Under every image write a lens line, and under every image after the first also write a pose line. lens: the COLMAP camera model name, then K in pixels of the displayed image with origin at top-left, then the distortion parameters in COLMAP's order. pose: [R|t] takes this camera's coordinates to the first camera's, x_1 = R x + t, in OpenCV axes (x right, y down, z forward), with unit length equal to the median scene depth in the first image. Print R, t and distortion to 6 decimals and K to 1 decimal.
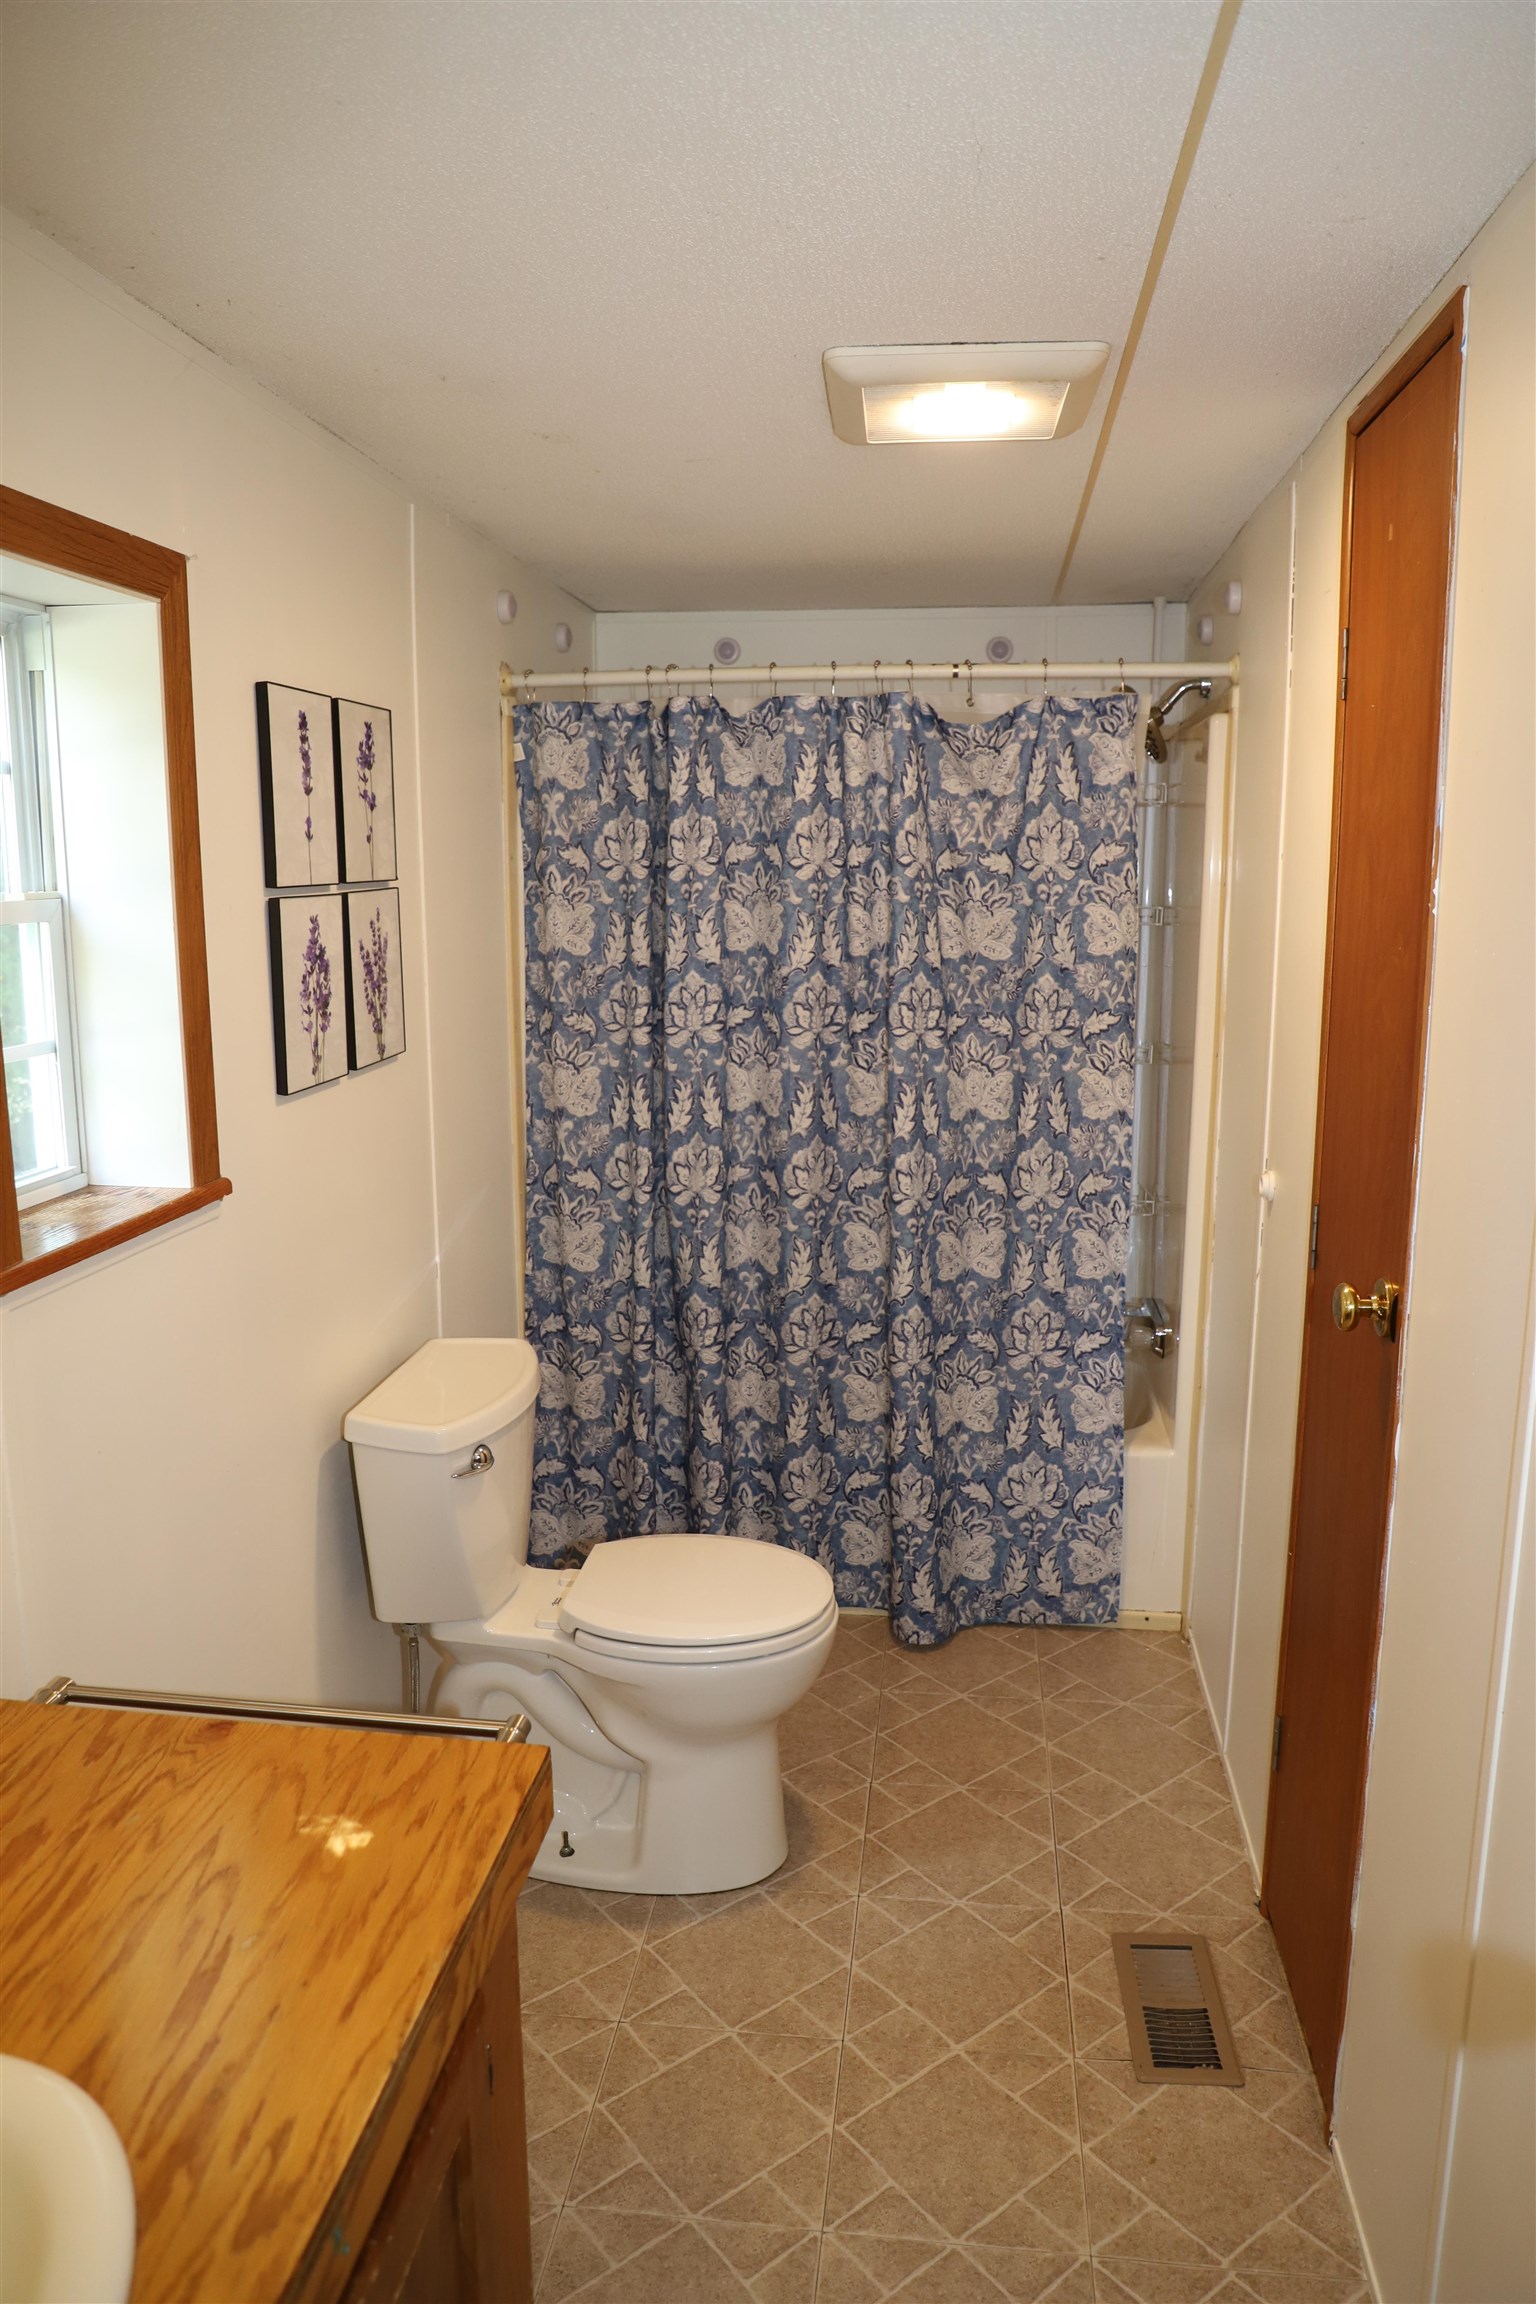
lens RADIAL K [[1562.8, 0, 787.5], [0, 1562.8, 1166.3], [0, 0, 1]] dist [-0.079856, 0.040002]
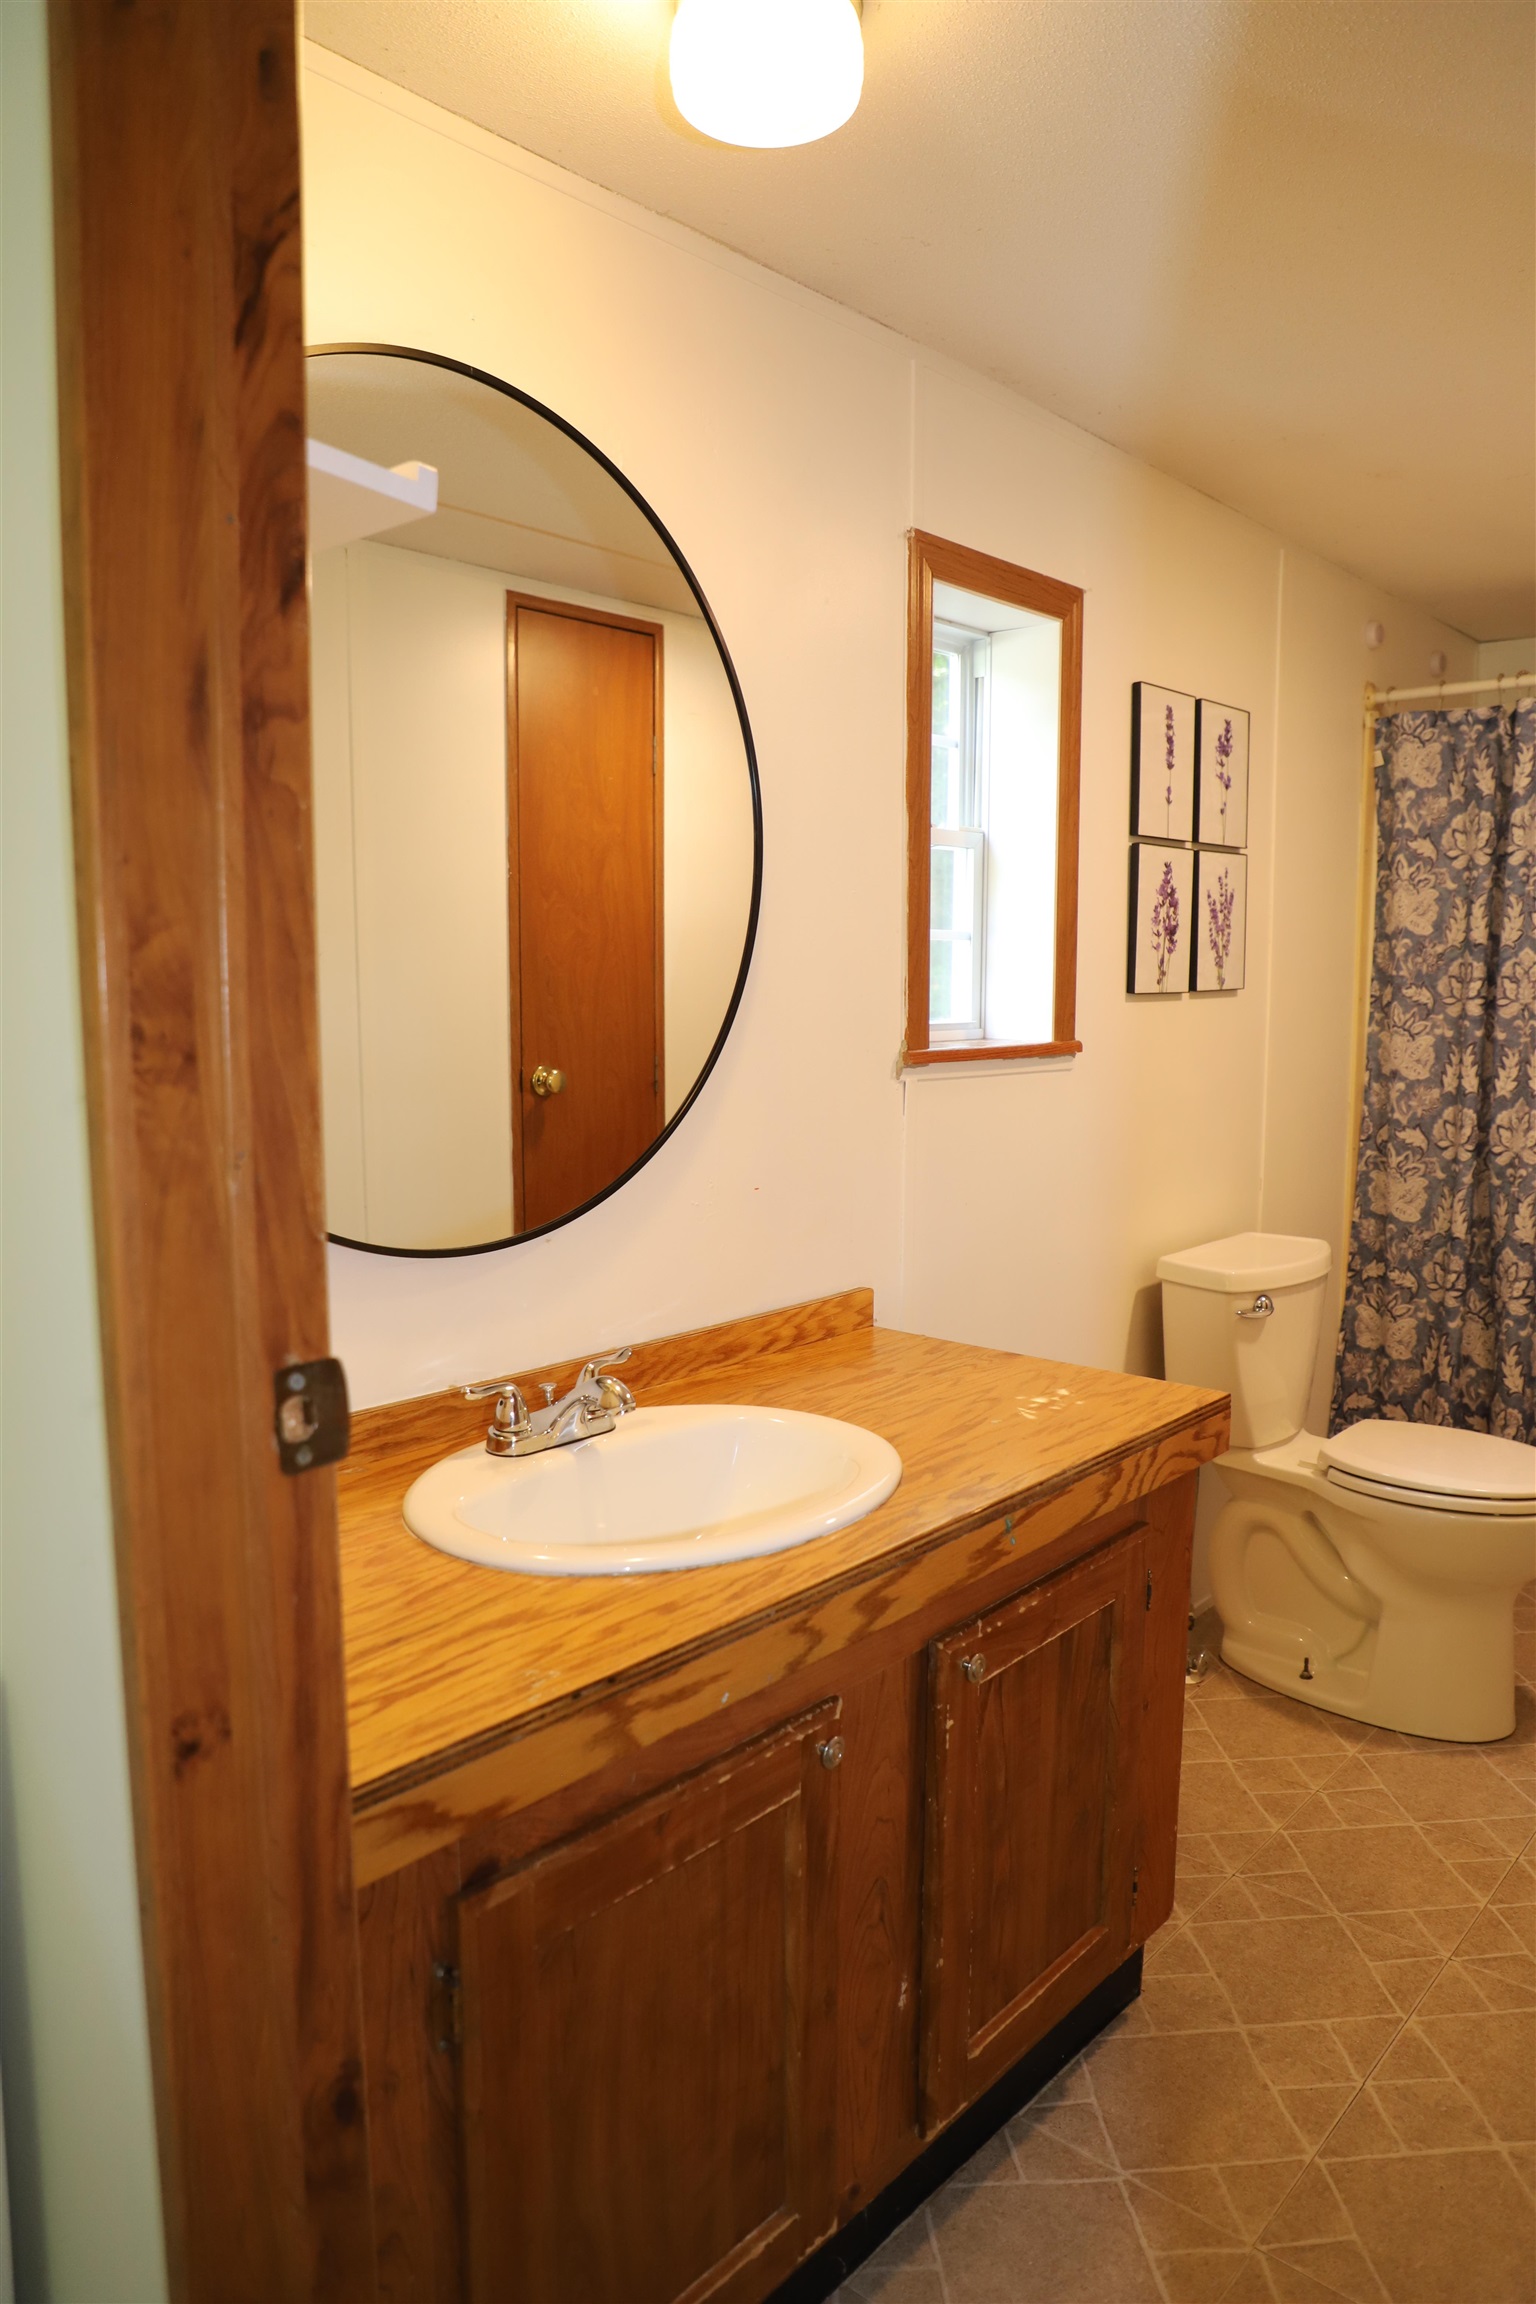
lens RADIAL K [[1562.8, 0, 787.5], [0, 1562.8, 1166.3], [0, 0, 1]] dist [-0.079856, 0.040002]
pose [[0.827971, 0.070592, -0.556309, 0.117399], [-0.106665, 0.993759, -0.032651, 0.114979], [0.550533, 0.086373, 0.830334, -0.160139]]
